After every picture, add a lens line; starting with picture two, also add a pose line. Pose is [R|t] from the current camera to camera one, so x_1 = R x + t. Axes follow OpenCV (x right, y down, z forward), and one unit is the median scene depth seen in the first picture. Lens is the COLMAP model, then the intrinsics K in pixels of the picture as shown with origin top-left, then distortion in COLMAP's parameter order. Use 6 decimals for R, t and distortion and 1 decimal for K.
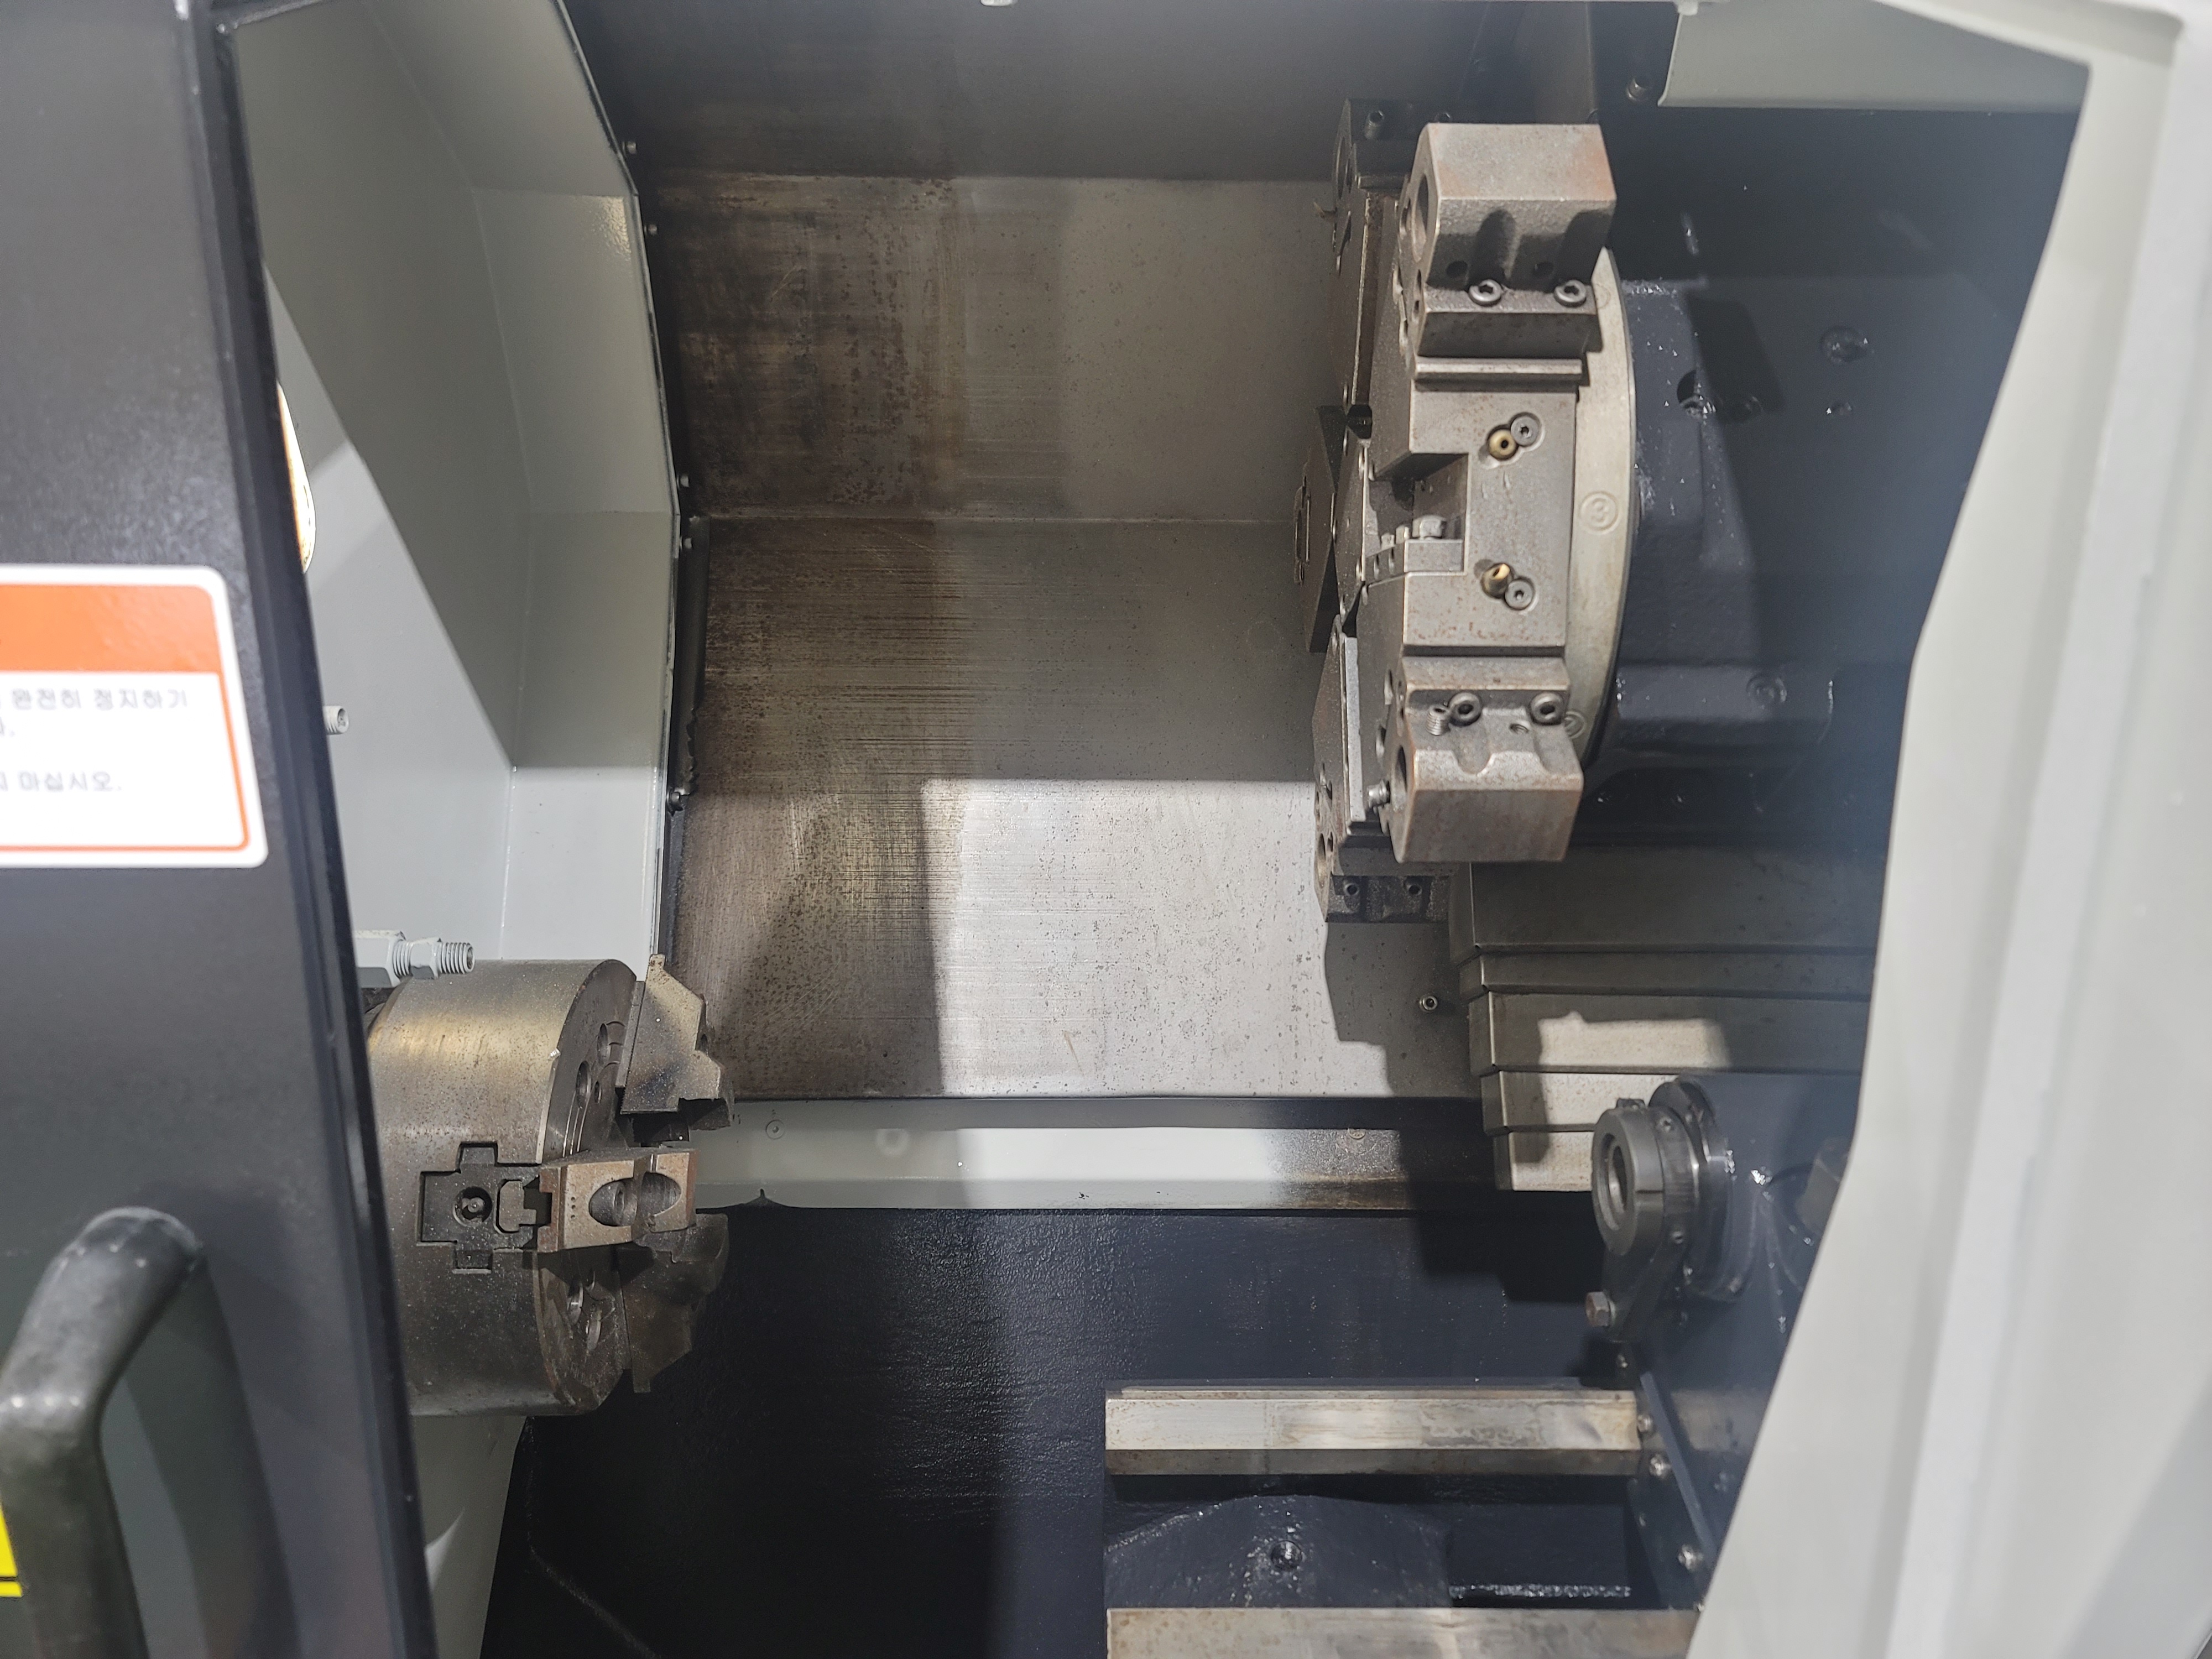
lens RADIAL K [[1641.2, 0, 1102.7], [0, 1641.2, 824.4], [0, 0, 1]] dist [0.031593, -0.024855]
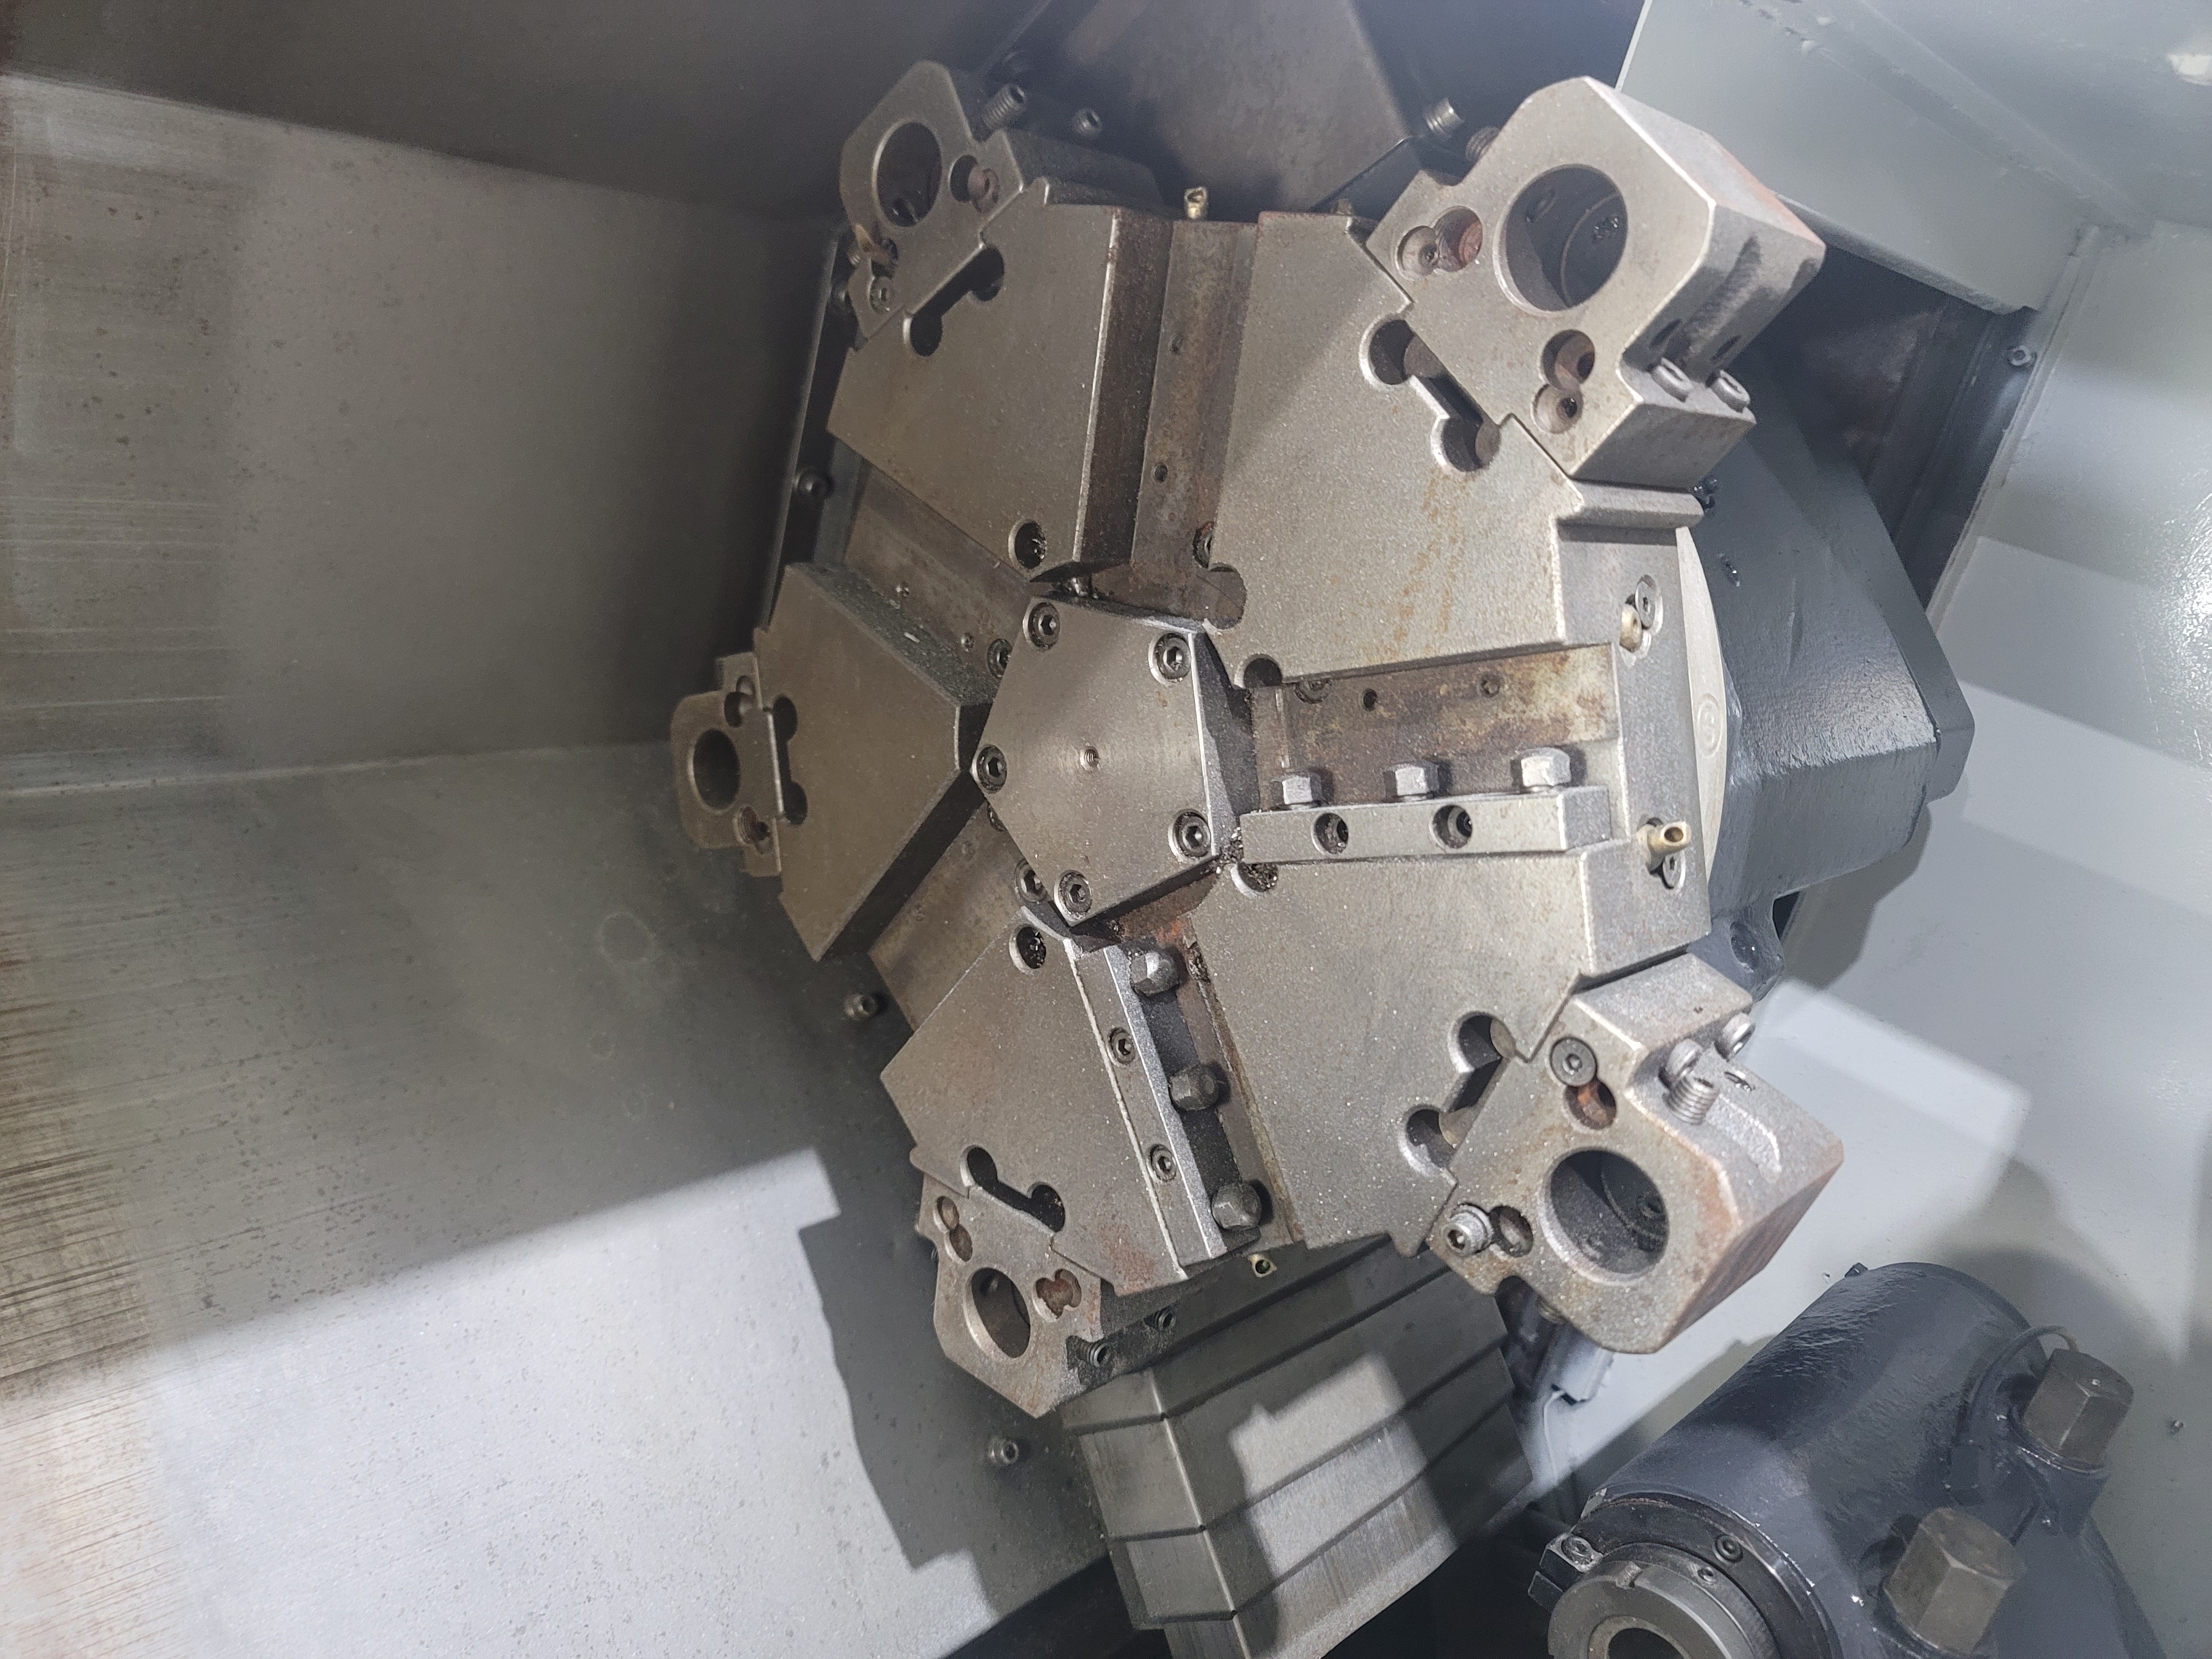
lens RADIAL K [[1641.2, 0, 1086.1], [0, 1641.2, 837.6], [0, 0, 1]] dist [0.031593, -0.024855]
pose [[0.686477, -0.115294, 0.717953, -0.244170], [0.177785, 0.983996, -0.011975, -0.130473], [-0.705083, 0.135862, 0.695989, 0.522397]]
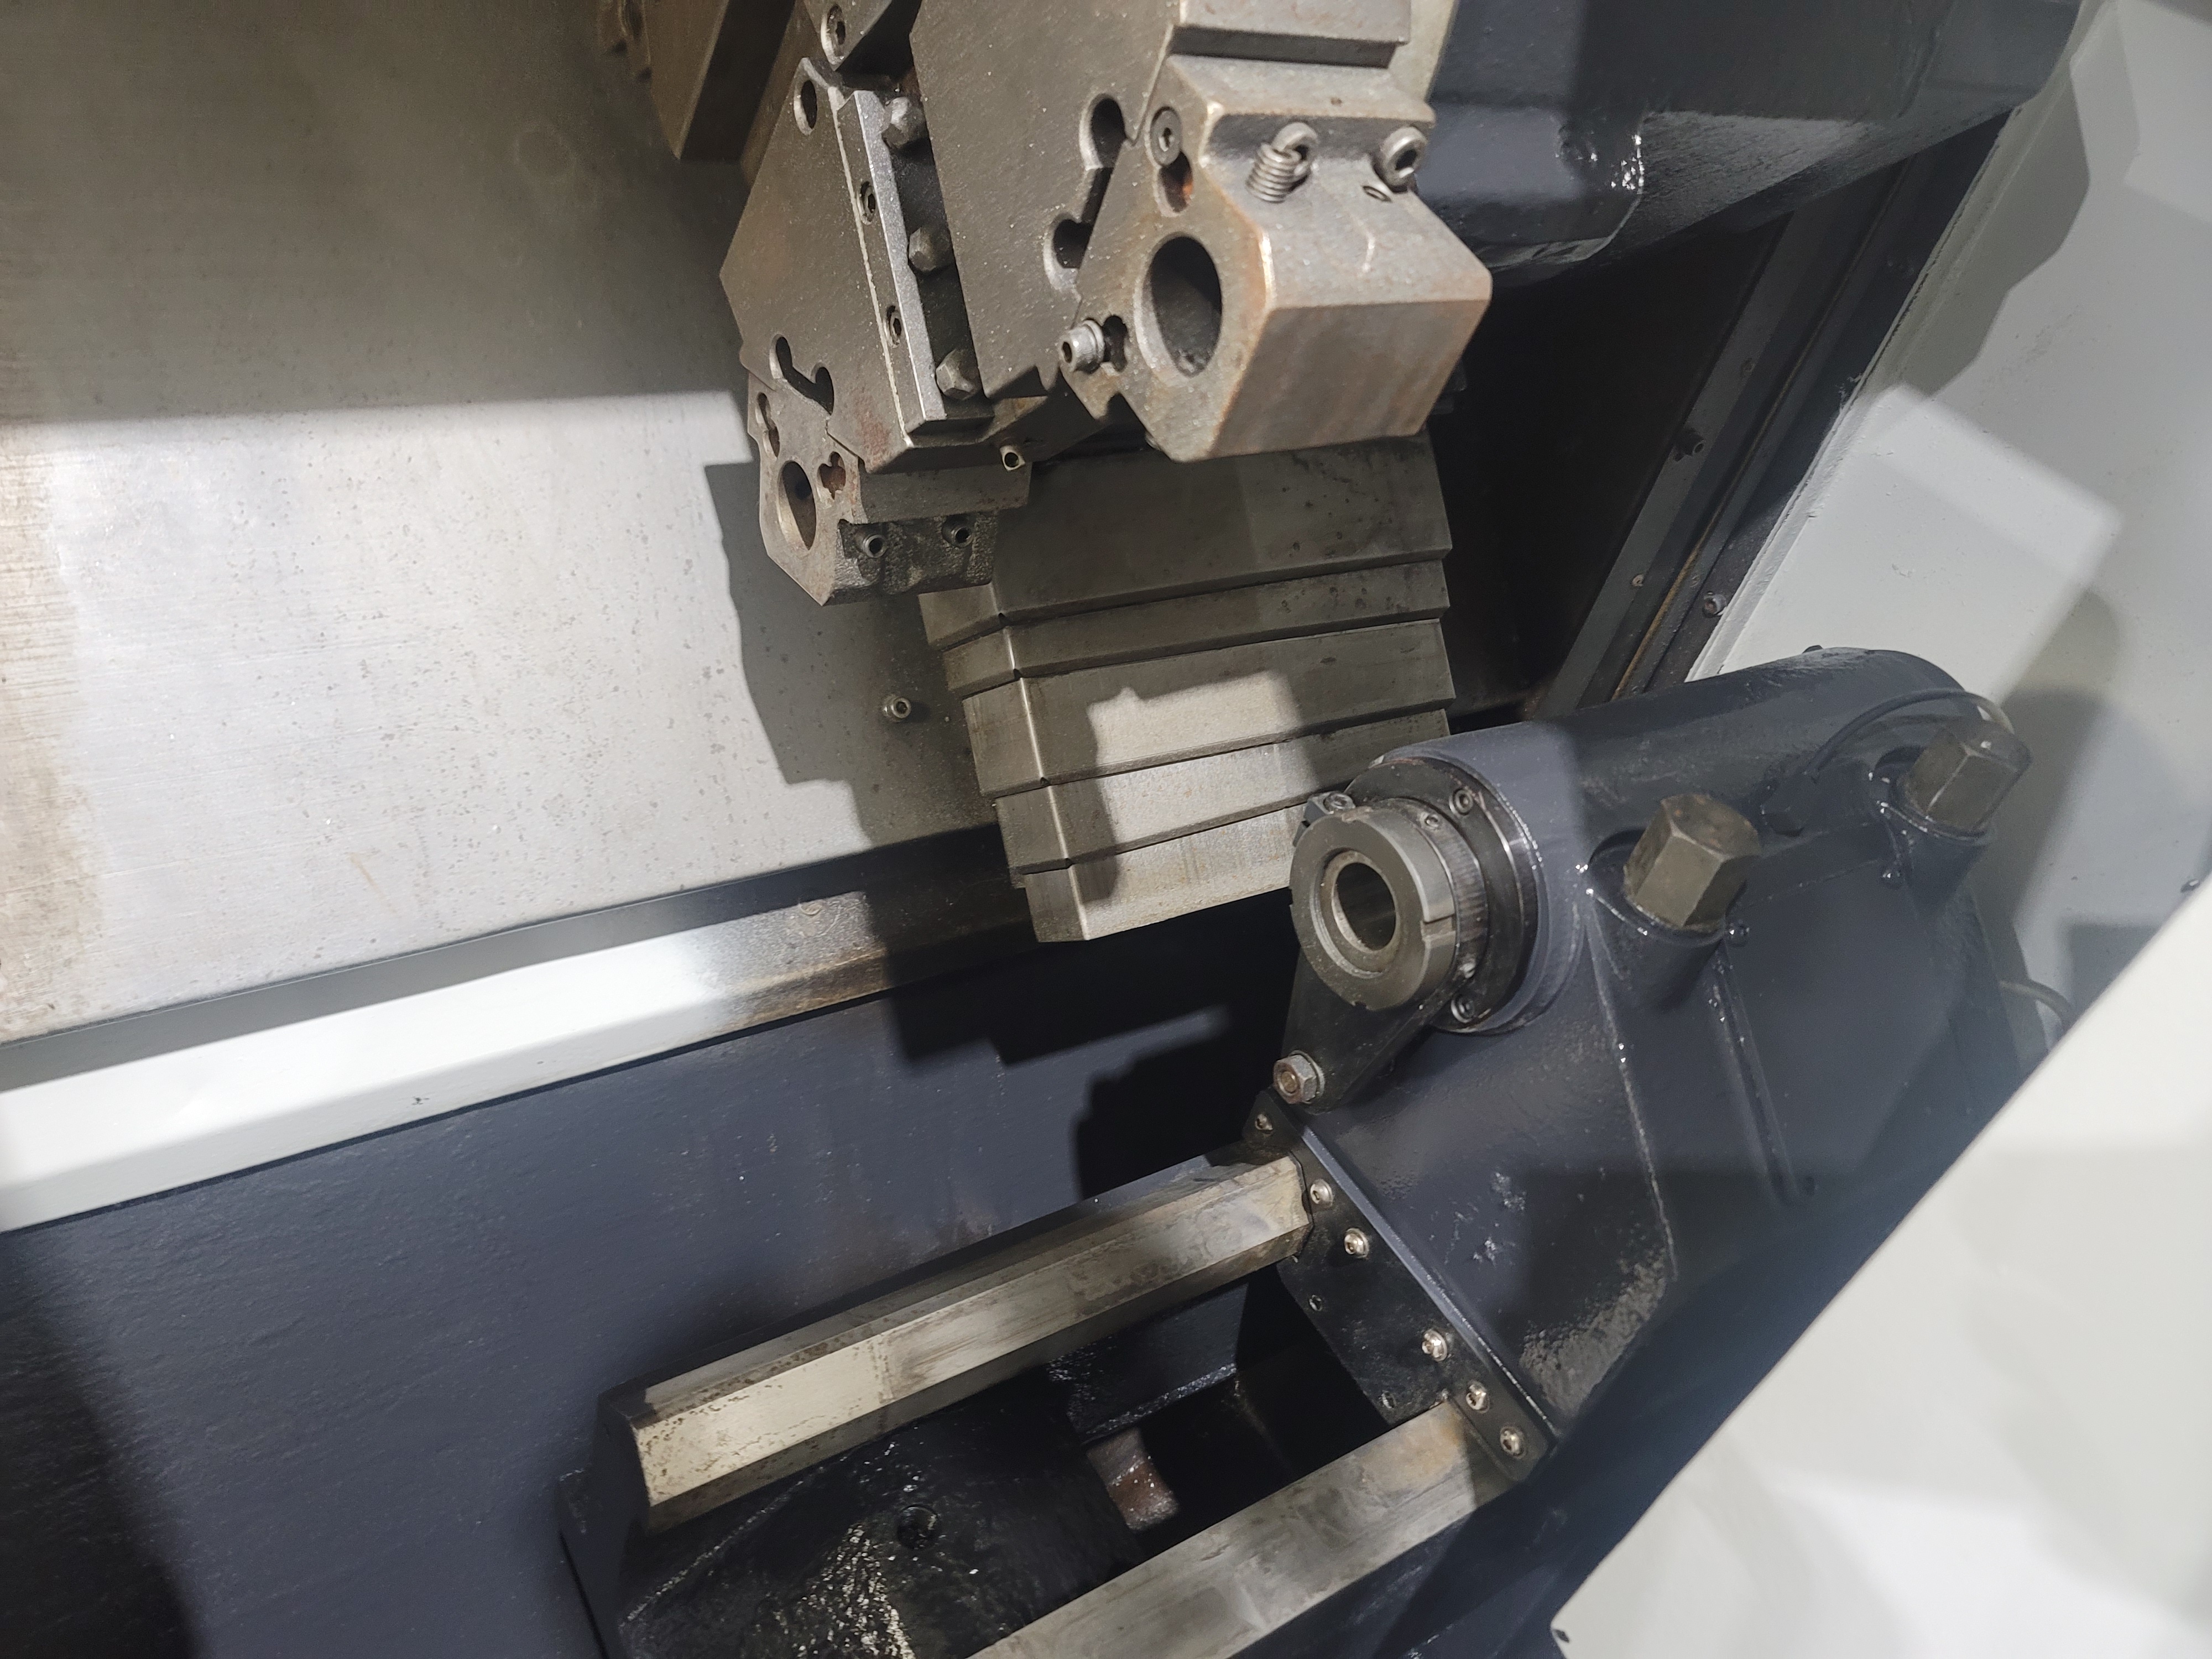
lens RADIAL K [[1641.2, 0, 1094.7], [0, 1641.2, 862.5], [0, 0, 1]] dist [0.031593, -0.024855]
pose [[0.829314, -0.208313, 0.518502, -0.118154], [0.093078, 0.966448, 0.239406, 0.013229], [-0.550977, -0.150281, 0.820878, 0.397509]]
